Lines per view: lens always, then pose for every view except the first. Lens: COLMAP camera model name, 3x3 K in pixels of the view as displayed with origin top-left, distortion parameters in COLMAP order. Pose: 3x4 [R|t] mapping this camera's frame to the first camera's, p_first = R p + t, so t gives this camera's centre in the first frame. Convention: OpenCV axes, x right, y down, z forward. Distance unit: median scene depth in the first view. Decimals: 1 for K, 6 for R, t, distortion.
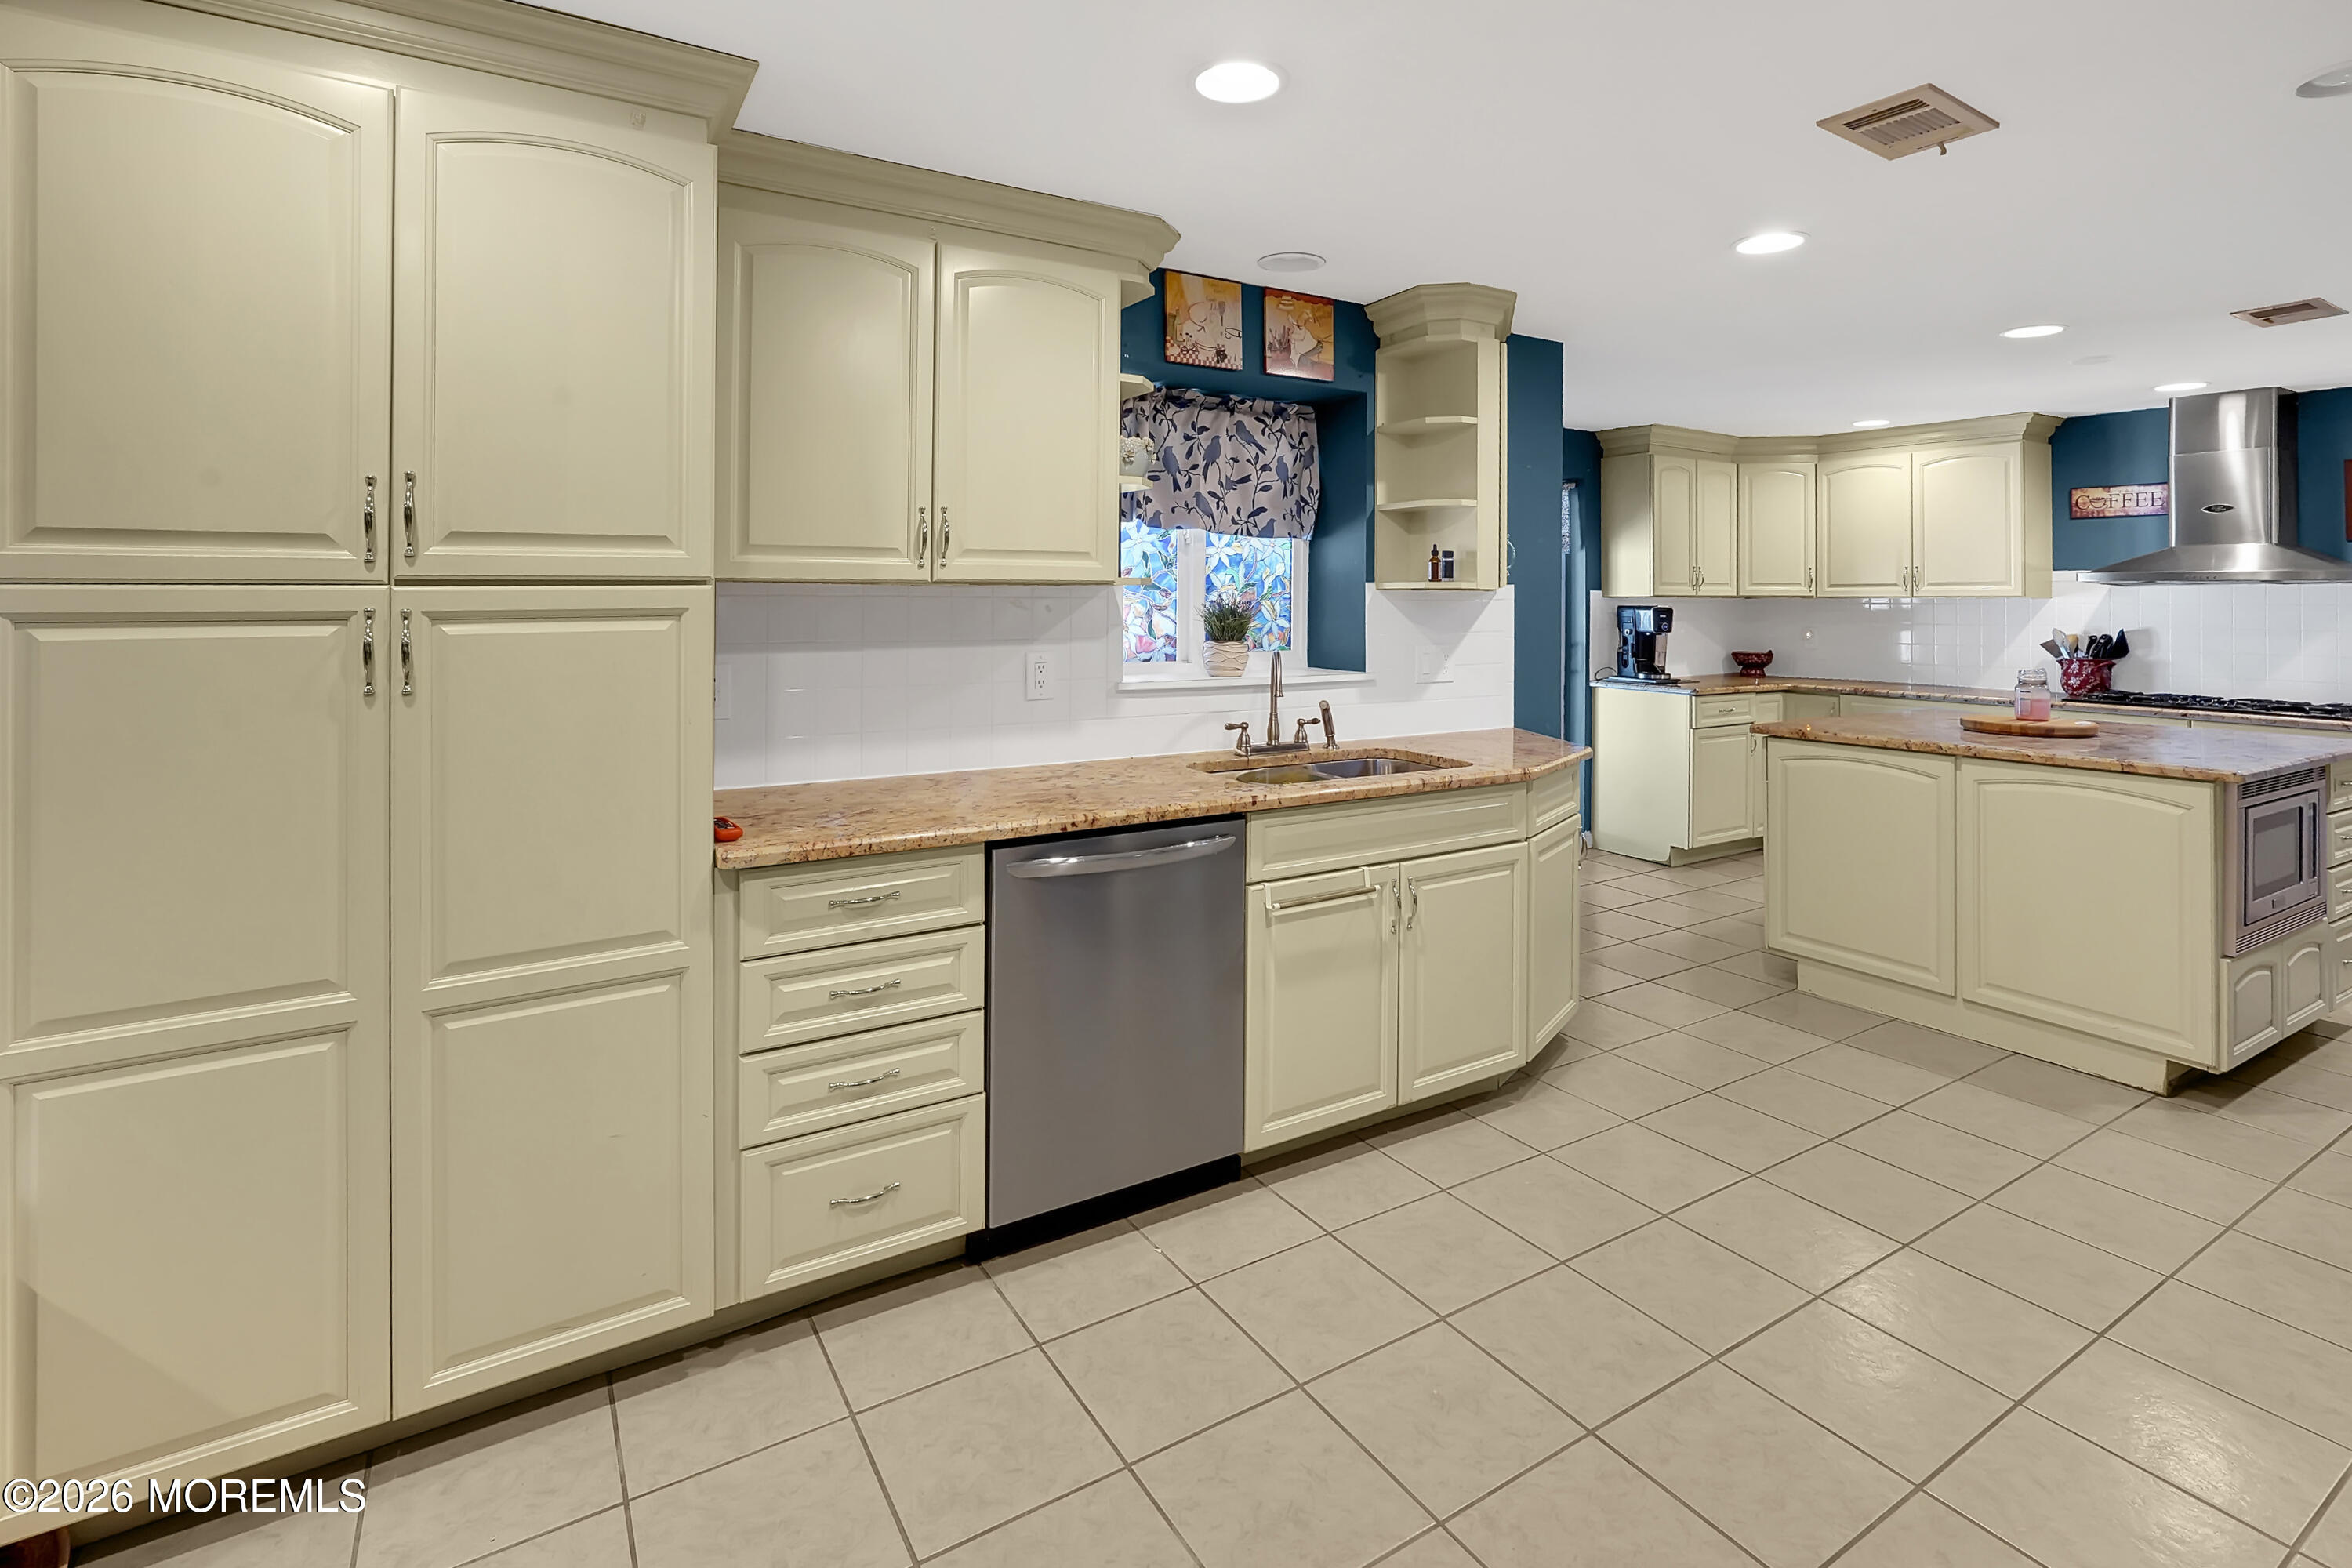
lens RADIAL K [[1111.5, 0, 1186.0], [0, 1111.5, 596.8], [0, 0, 1]] dist [-0.011763, 0.005575]
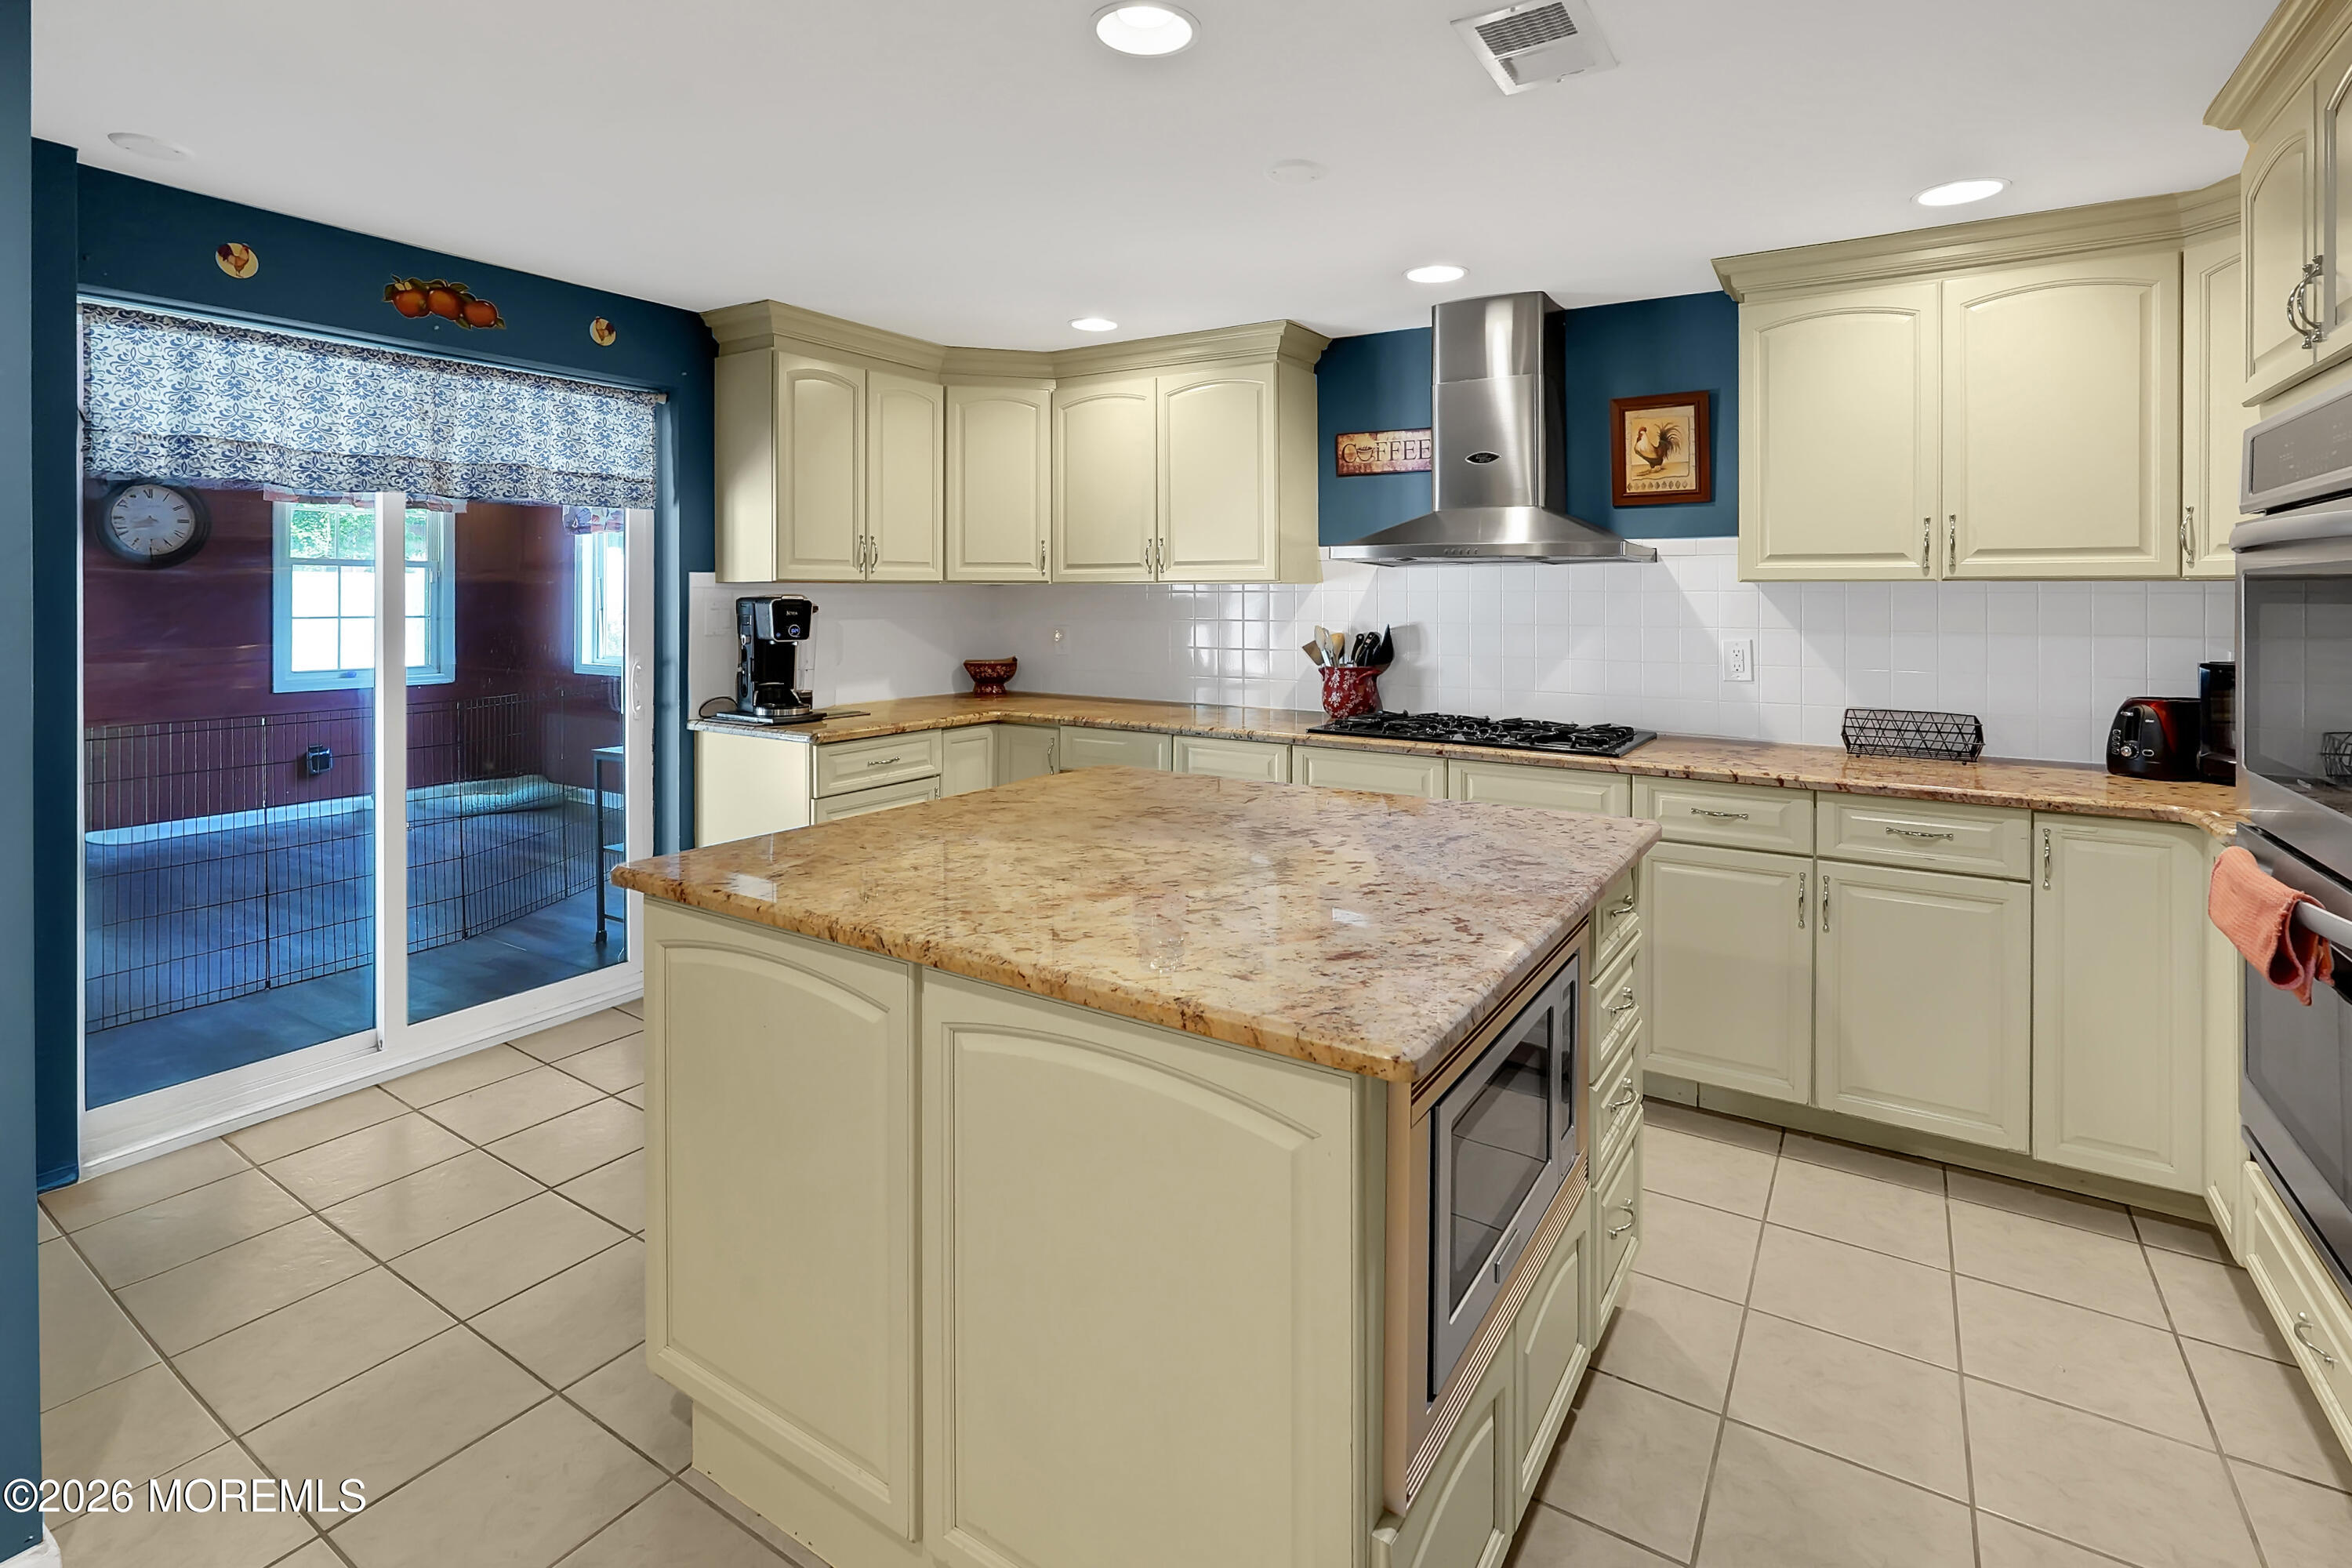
lens RADIAL K [[1111.5, 0, 1199.7], [0, 1111.5, 602.5], [0, 0, 1]] dist [-0.011763, 0.005575]
pose [[0.896909, -0.006832, 0.442163, 0.608135], [0.002515, 0.999943, 0.010348, 0.009388], [-0.442208, -0.008170, 0.896875, 0.585763]]
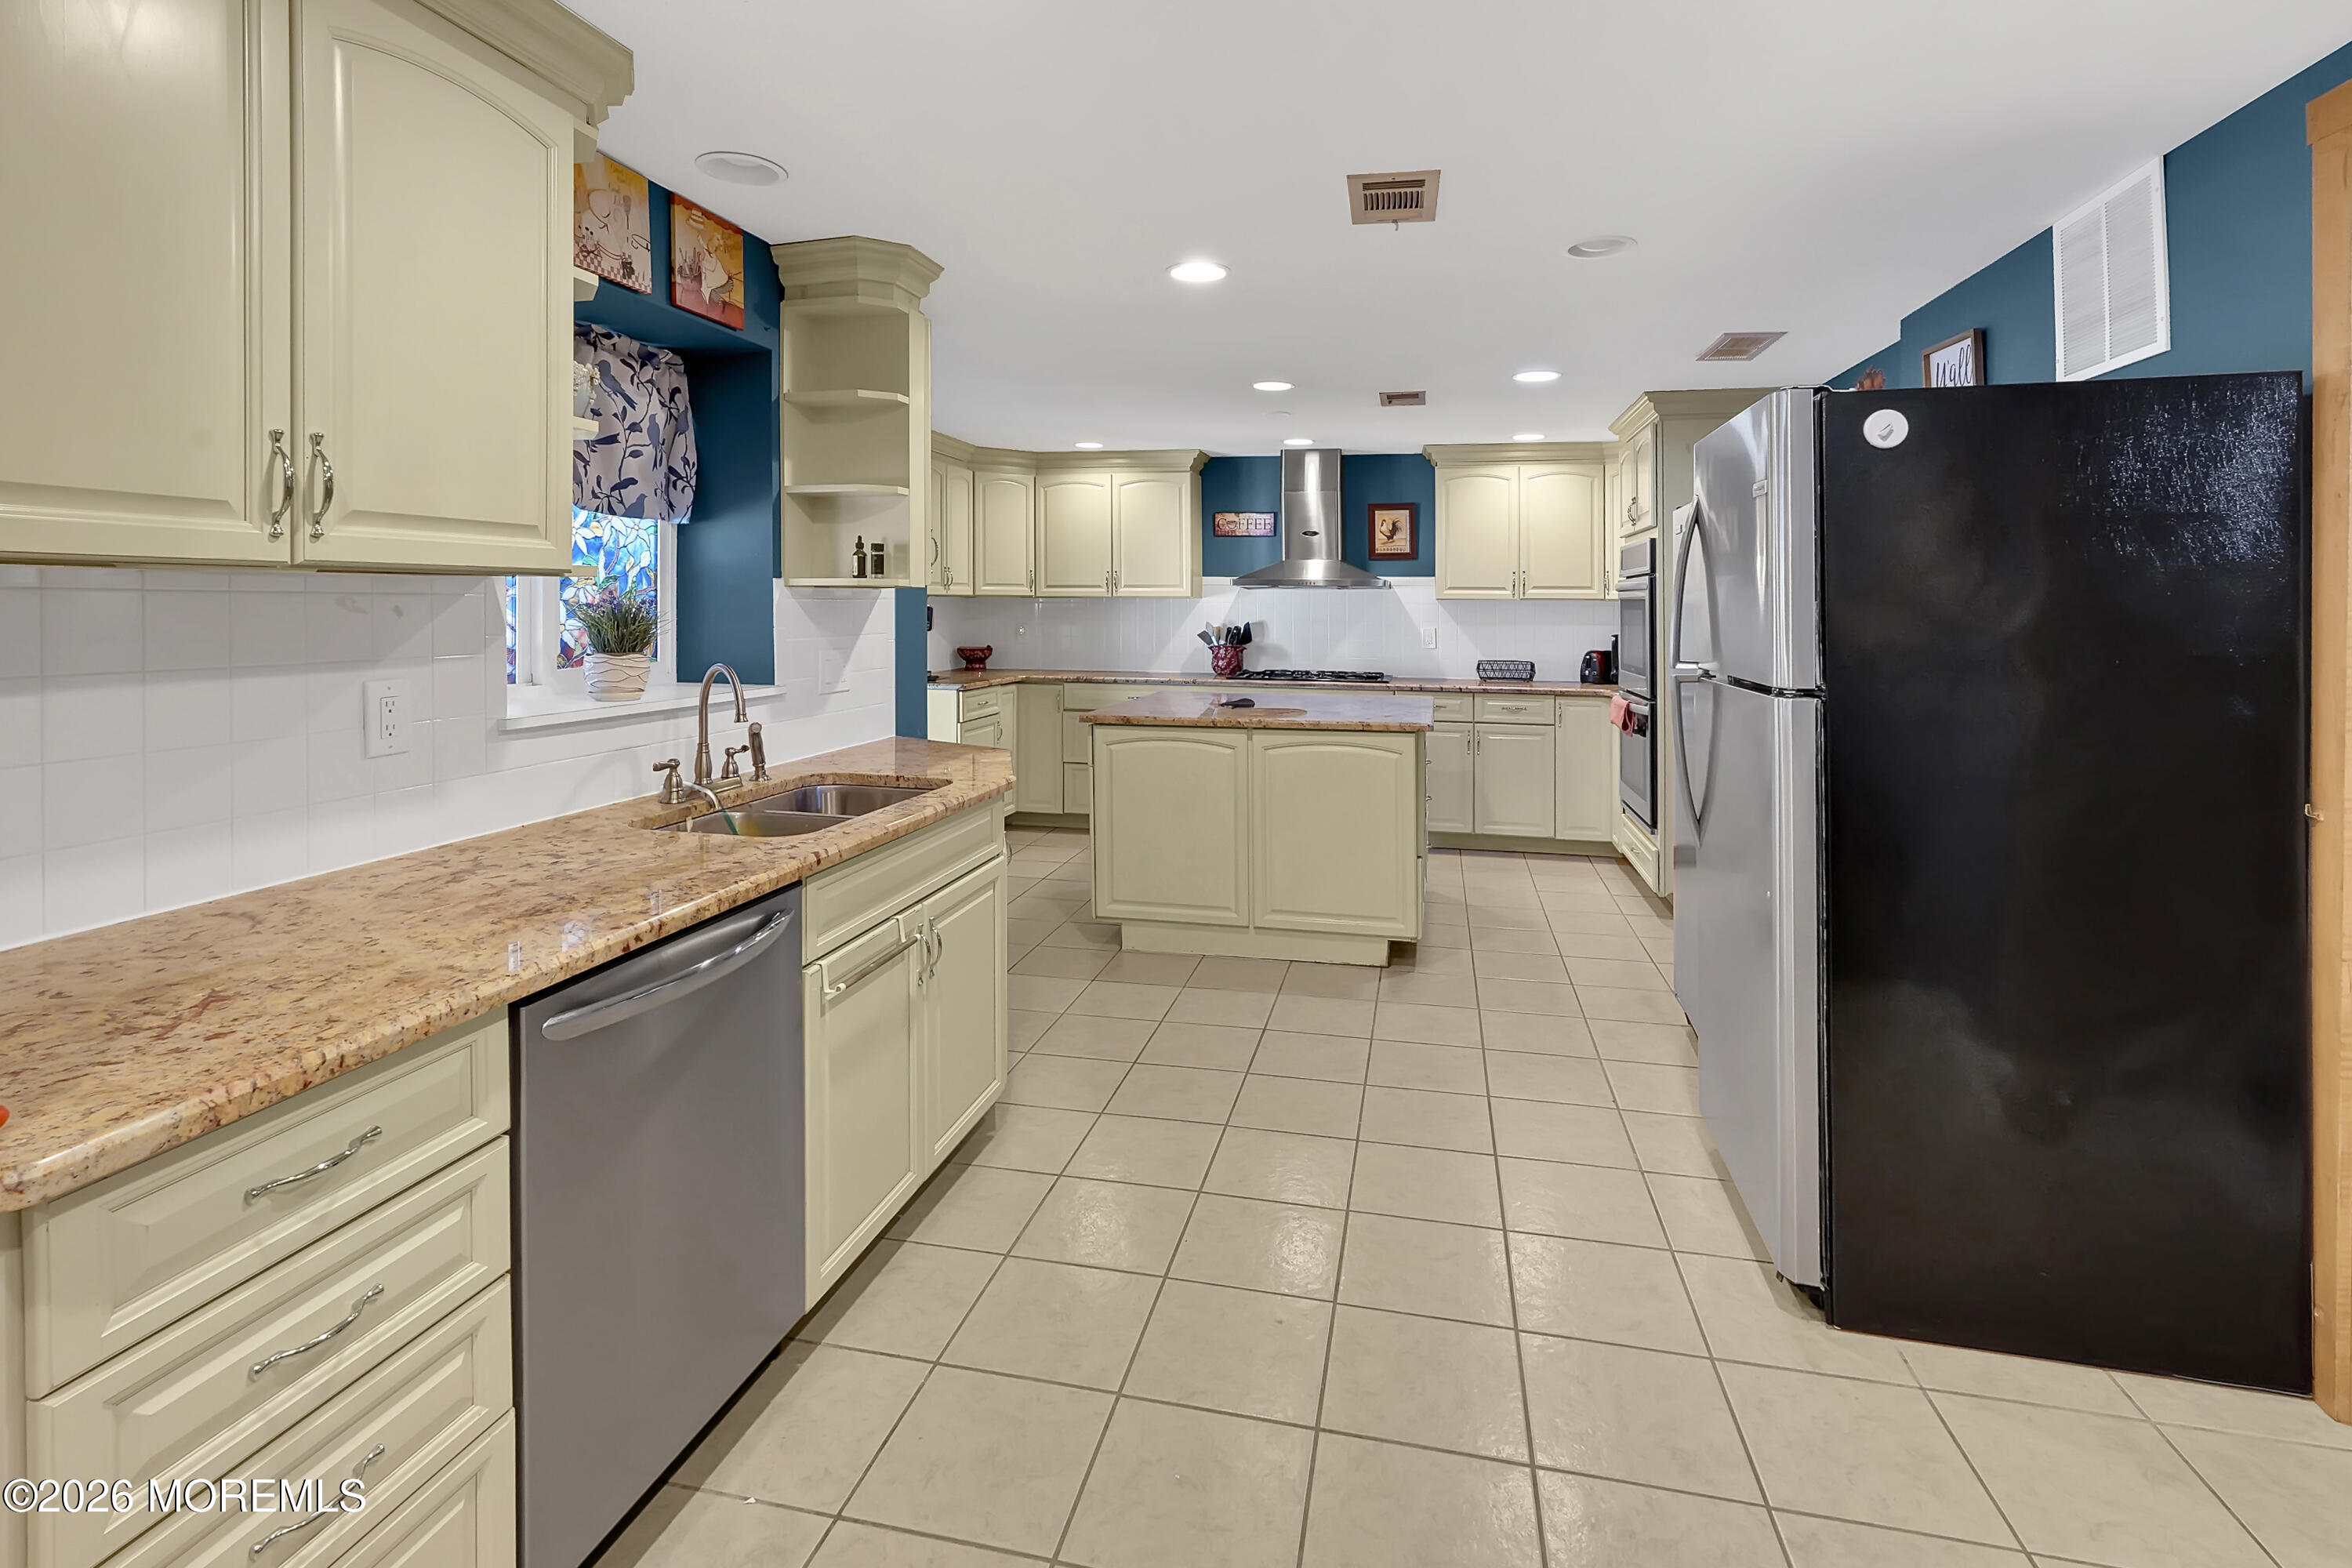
lens RADIAL K [[1111.5, 0, 1187.5], [0, 1111.5, 608.9], [0, 0, 1]] dist [-0.011763, 0.005575]
pose [[0.696867, -0.005889, 0.717176, -0.221682], [-0.001495, 0.999952, 0.009663, 0.001864], [-0.717199, -0.007806, 0.696825, 0.198960]]
